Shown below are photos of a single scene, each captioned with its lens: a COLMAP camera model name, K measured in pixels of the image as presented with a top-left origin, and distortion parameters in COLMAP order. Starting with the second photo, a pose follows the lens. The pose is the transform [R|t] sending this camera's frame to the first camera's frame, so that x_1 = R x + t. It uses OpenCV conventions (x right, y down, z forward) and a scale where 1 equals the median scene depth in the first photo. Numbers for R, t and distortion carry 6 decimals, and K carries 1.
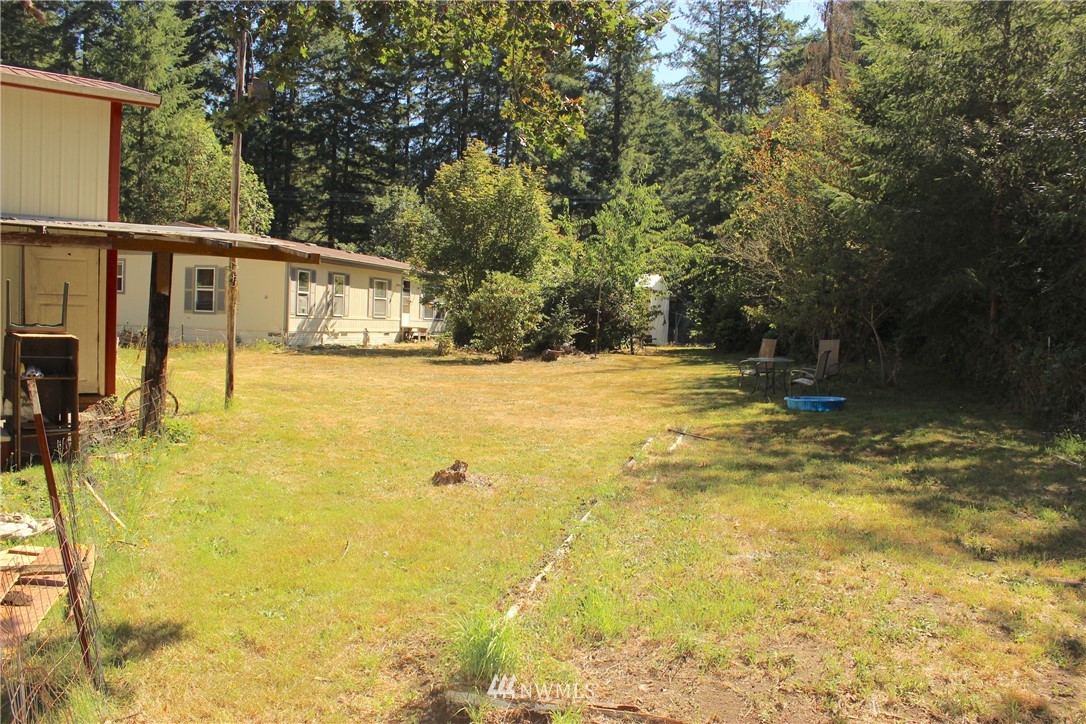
lens RADIAL K [[907.3, 0, 543.0], [0, 907.3, 362.0], [0, 0, 1]] dist [-0.178244, 0.168495]
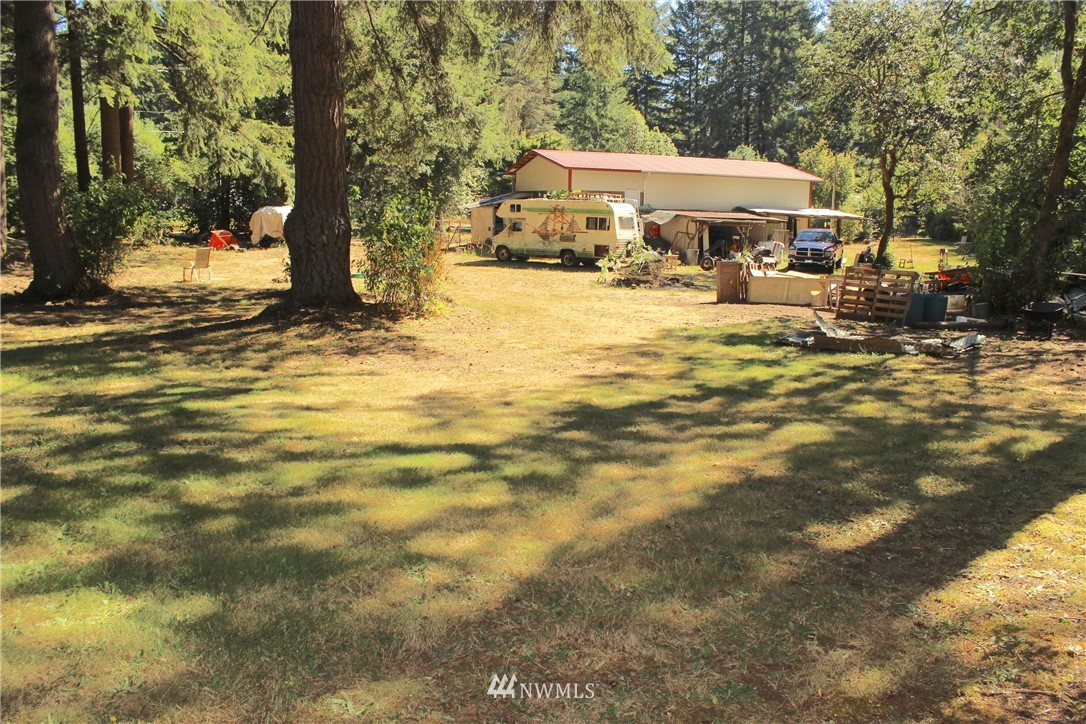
lens RADIAL K [[907.3, 0, 543.0], [0, 907.3, 362.0], [0, 0, 1]] dist [-0.178244, 0.168495]
pose [[0.982969, 0.012609, -0.183339, -0.497495], [0.009538, 0.992798, 0.119416, 0.024463], [0.183524, -0.119131, 0.975770, -1.825020]]
